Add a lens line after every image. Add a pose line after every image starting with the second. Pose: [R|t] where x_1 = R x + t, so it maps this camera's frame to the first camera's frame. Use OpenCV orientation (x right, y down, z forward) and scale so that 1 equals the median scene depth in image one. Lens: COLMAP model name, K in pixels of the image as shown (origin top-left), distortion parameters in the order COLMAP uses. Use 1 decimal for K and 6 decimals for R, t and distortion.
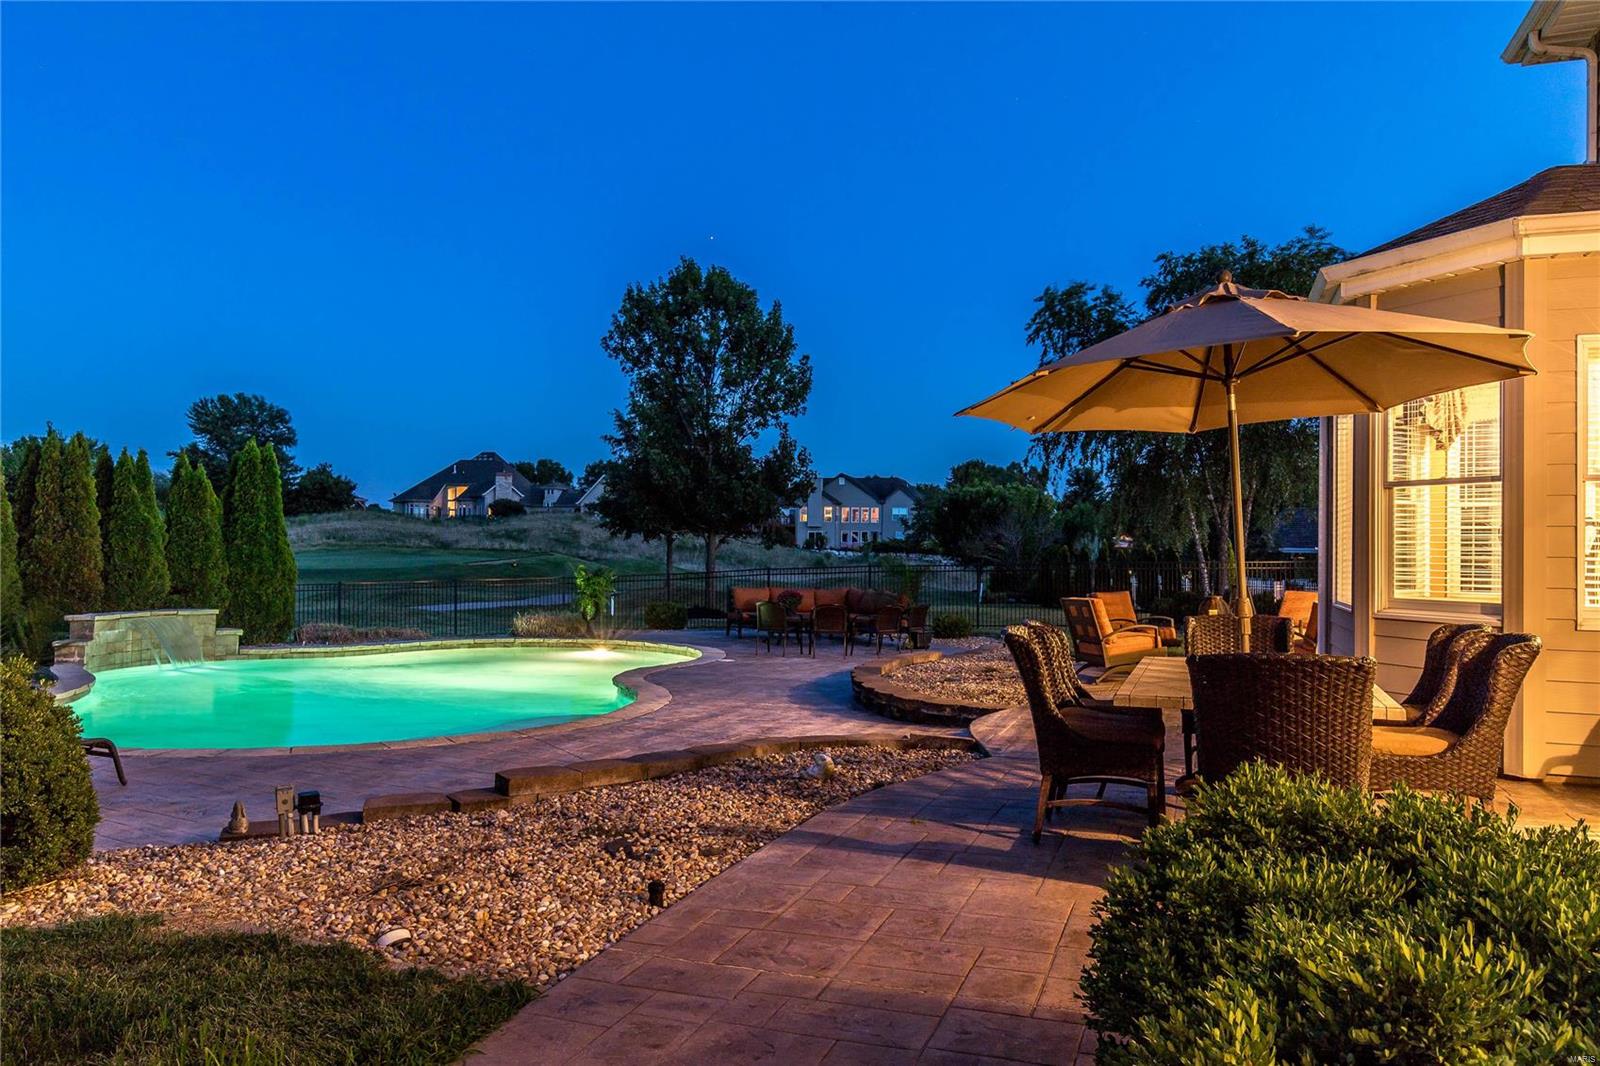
lens RADIAL K [[1122.8, 0, 801.5], [0, 1122.8, 537.5], [0, 0, 1]] dist [-0.006791, 0.005011]
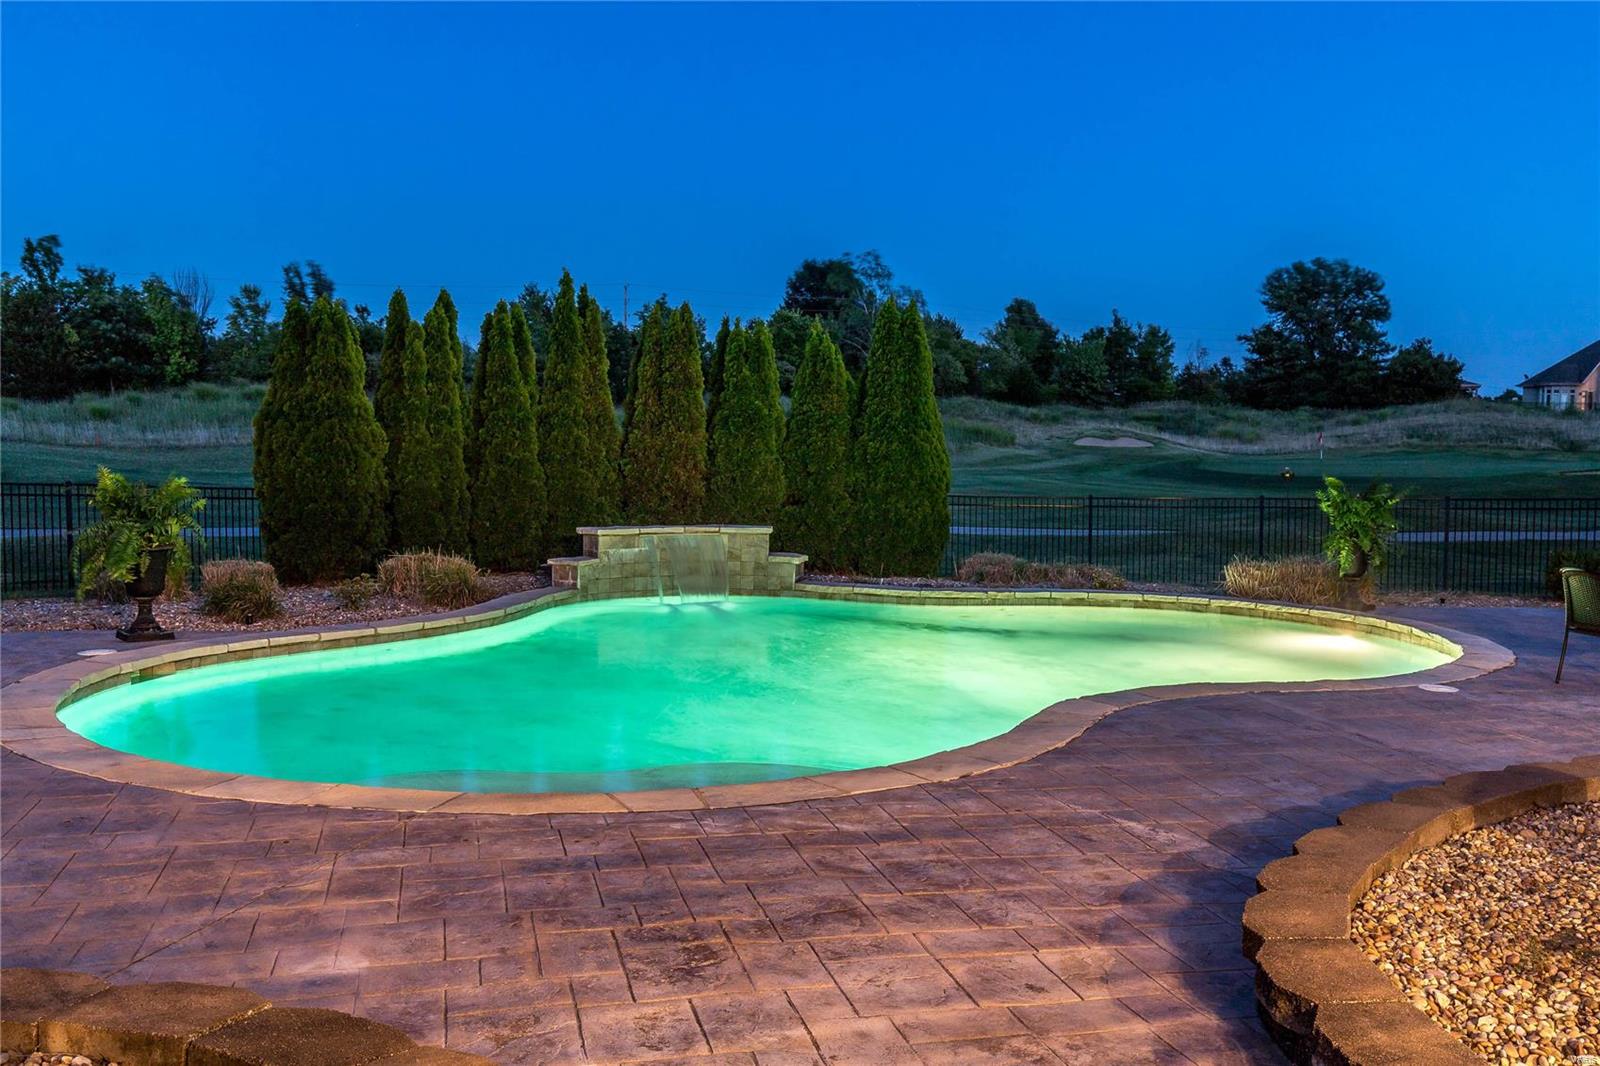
lens RADIAL K [[1385.5, 0, 797.7], [0, 1385.5, 530.3], [0, 0, 1]] dist [0.002842, -0.003443]
pose [[0.645080, 0.048651, -0.762565, 0.161926], [0.002448, 0.997834, 0.065732, 0.004565], [0.764111, -0.044269, 0.643564, 0.356494]]
